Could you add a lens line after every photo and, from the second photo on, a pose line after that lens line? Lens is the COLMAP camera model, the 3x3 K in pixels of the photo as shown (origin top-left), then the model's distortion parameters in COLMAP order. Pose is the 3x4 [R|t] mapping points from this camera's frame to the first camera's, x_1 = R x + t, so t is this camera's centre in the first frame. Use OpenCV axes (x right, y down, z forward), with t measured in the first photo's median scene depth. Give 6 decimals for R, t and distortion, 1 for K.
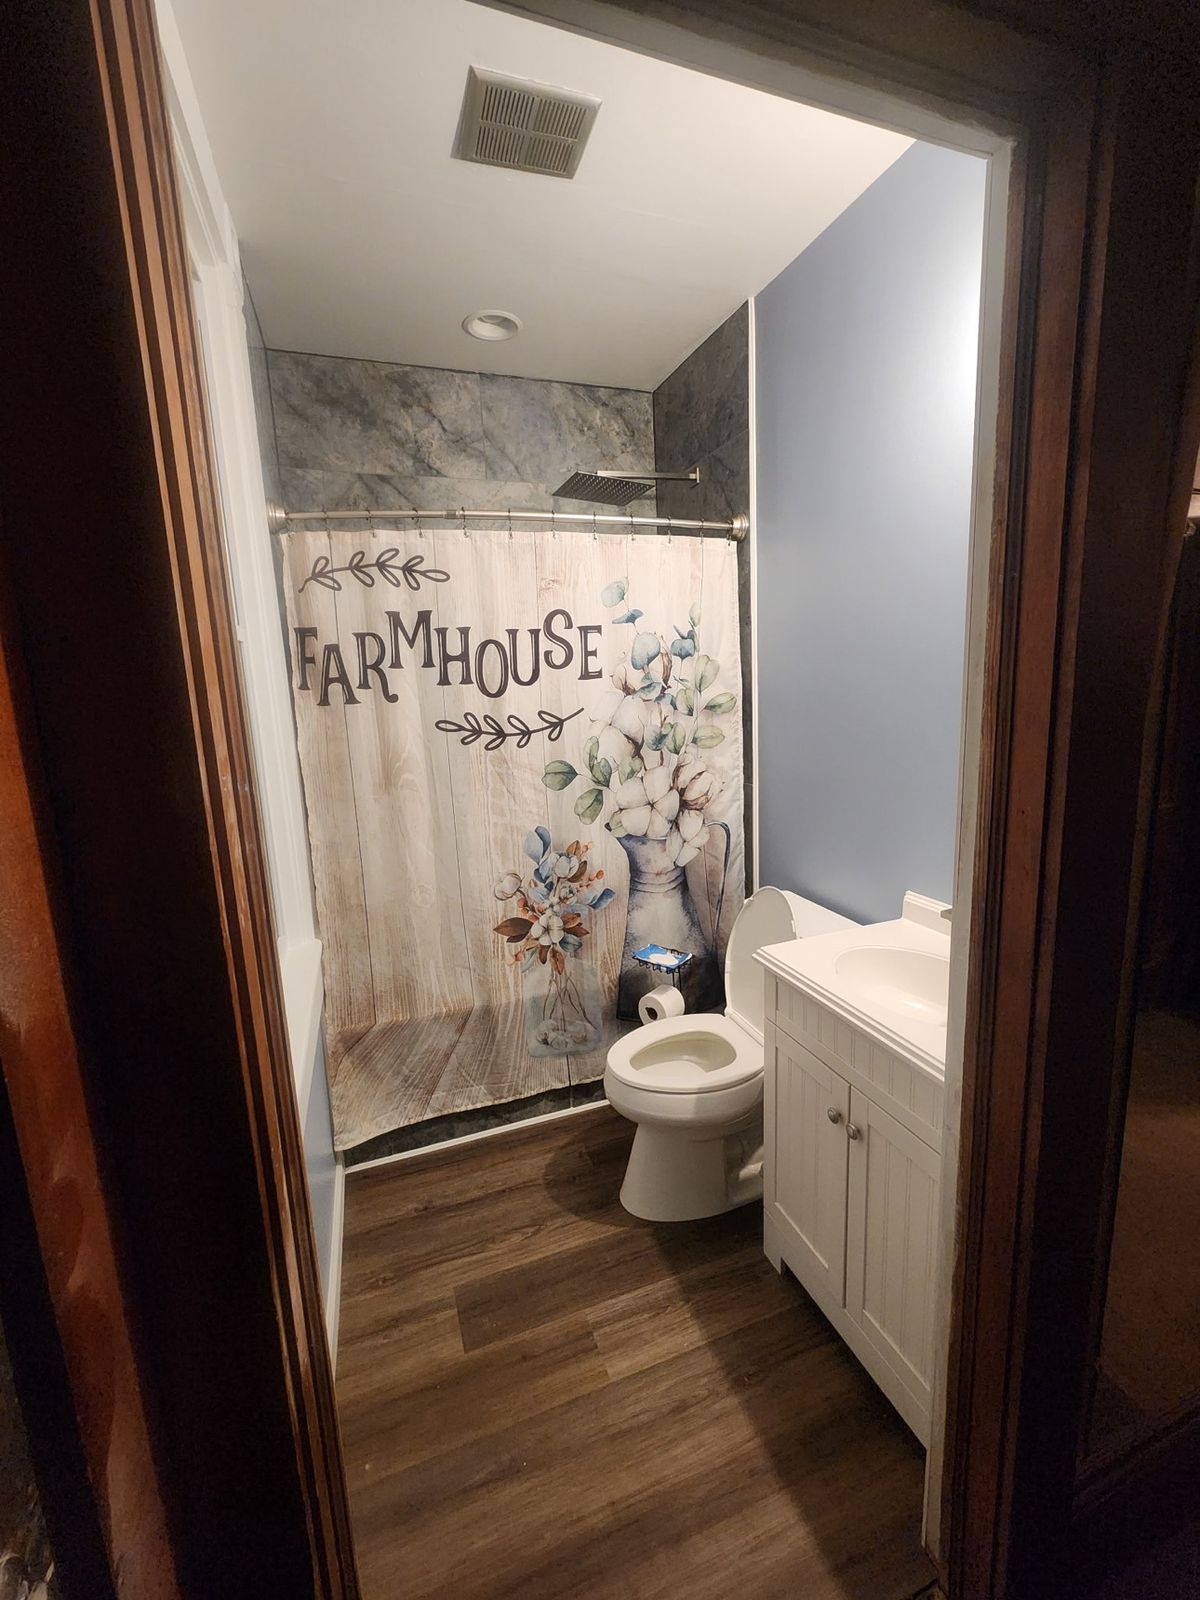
lens RADIAL K [[649.7, 0, 600.0], [0, 649.7, 800.0], [0, 0, 1]] dist [-0.001831, -0.000148]
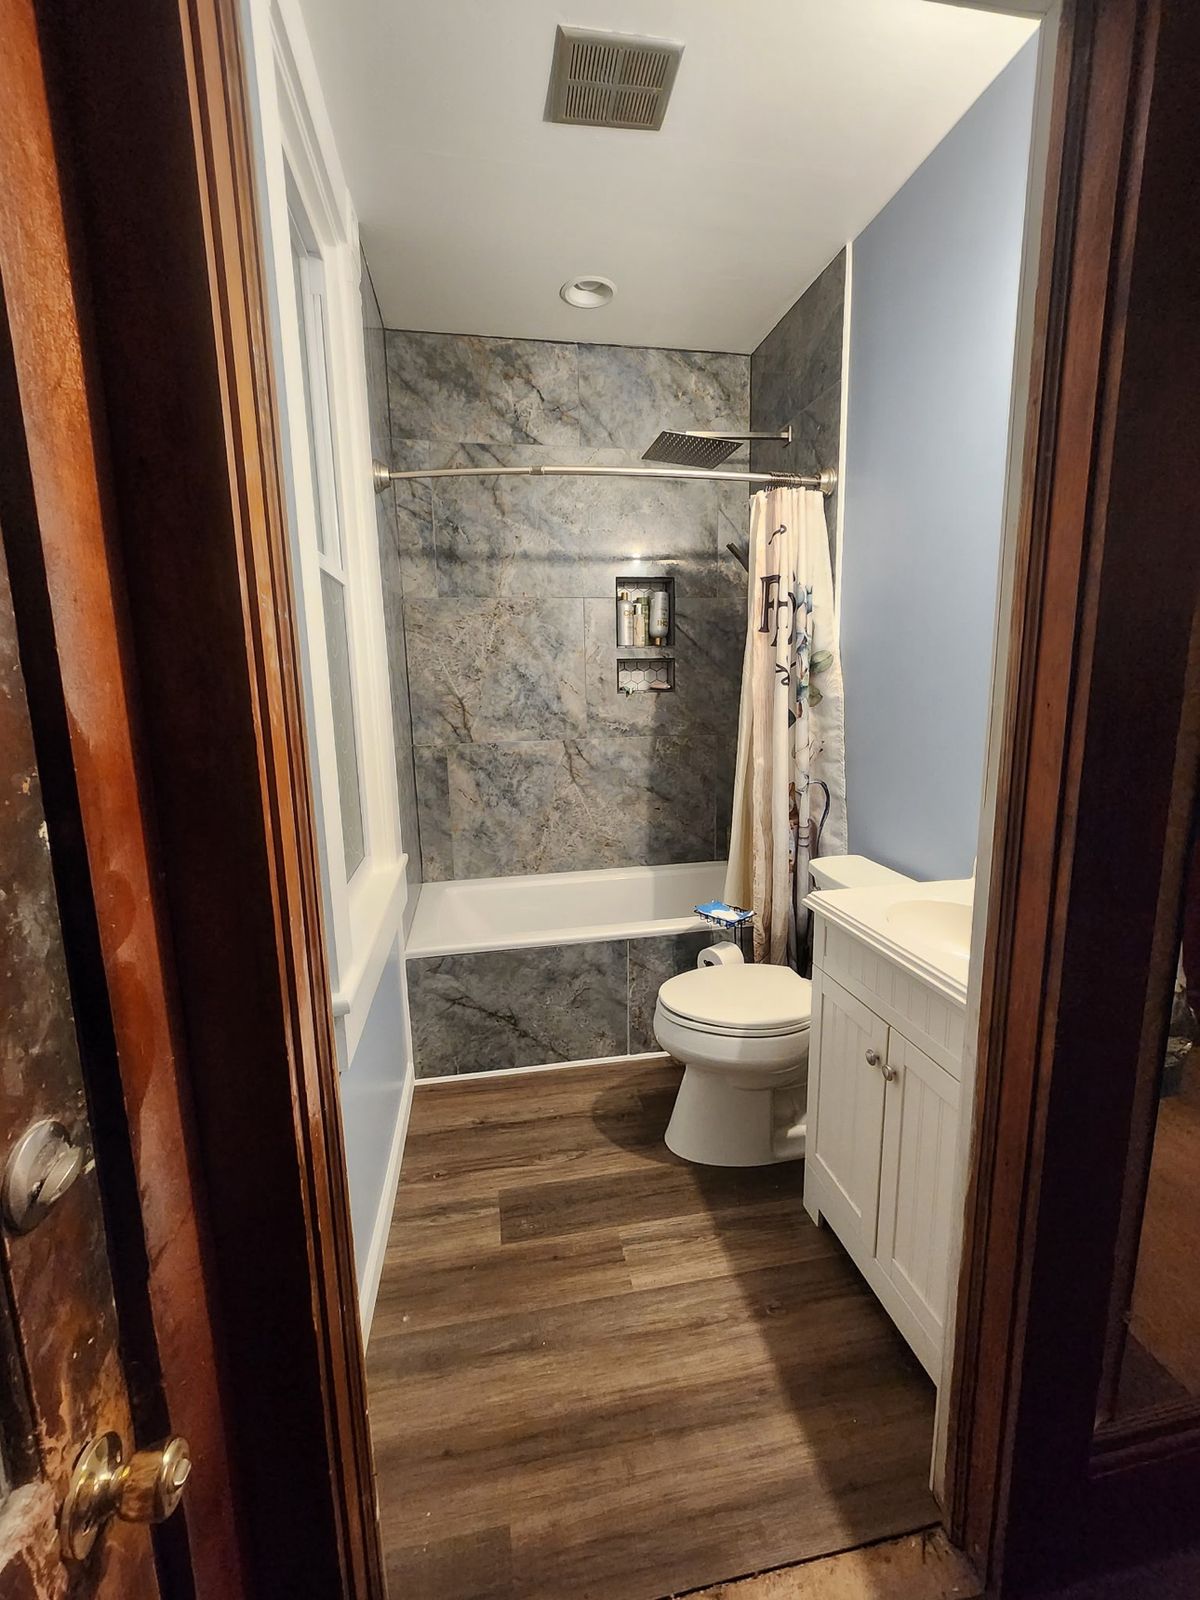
lens RADIAL K [[649.7, 0, 600.0], [0, 649.7, 800.0], [0, 0, 1]] dist [-0.001831, -0.000148]
pose [[0.986051, 0.051268, -0.158350, 0.068052], [-0.050530, 0.998685, 0.008683, 0.082175], [0.158587, -0.000561, 0.987345, -0.026283]]
